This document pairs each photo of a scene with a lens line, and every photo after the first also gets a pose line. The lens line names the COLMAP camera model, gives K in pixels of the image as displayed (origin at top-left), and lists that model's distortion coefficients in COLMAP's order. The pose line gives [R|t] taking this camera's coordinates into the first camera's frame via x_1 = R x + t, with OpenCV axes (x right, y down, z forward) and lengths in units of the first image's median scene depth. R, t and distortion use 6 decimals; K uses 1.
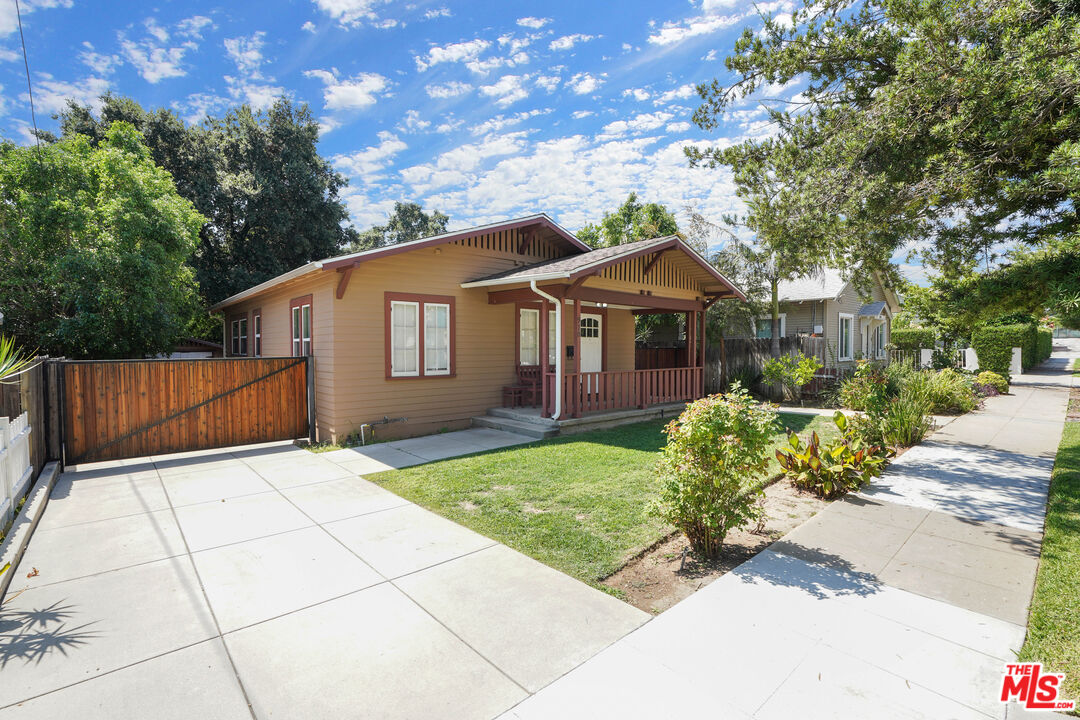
lens RADIAL K [[485.1, 0, 542.9], [0, 485.1, 364.0], [0, 0, 1]] dist [0.001524, 0.000001]
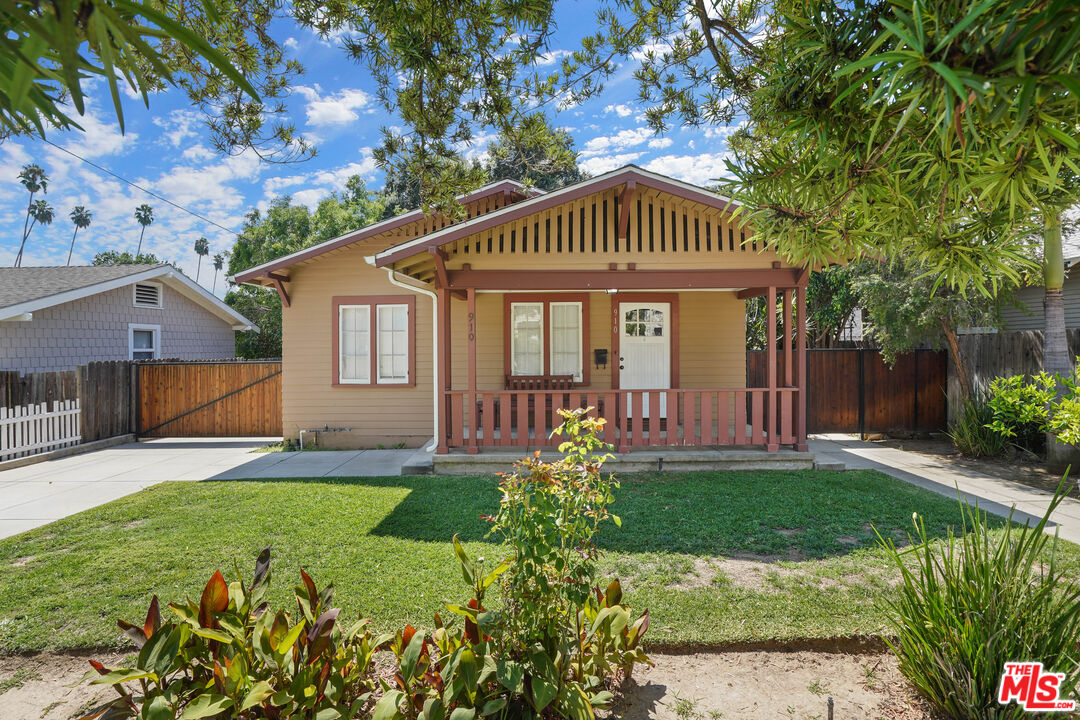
lens RADIAL K [[501.4, 0, 541.1], [0, 501.4, 352.0], [0, 0, 1]] dist [0.000494, -0.000047]
pose [[0.746712, 0.001957, -0.665144, 0.625363], [-0.017826, 0.999695, -0.017071, -0.025727], [0.664908, 0.024604, 0.746520, 0.496108]]
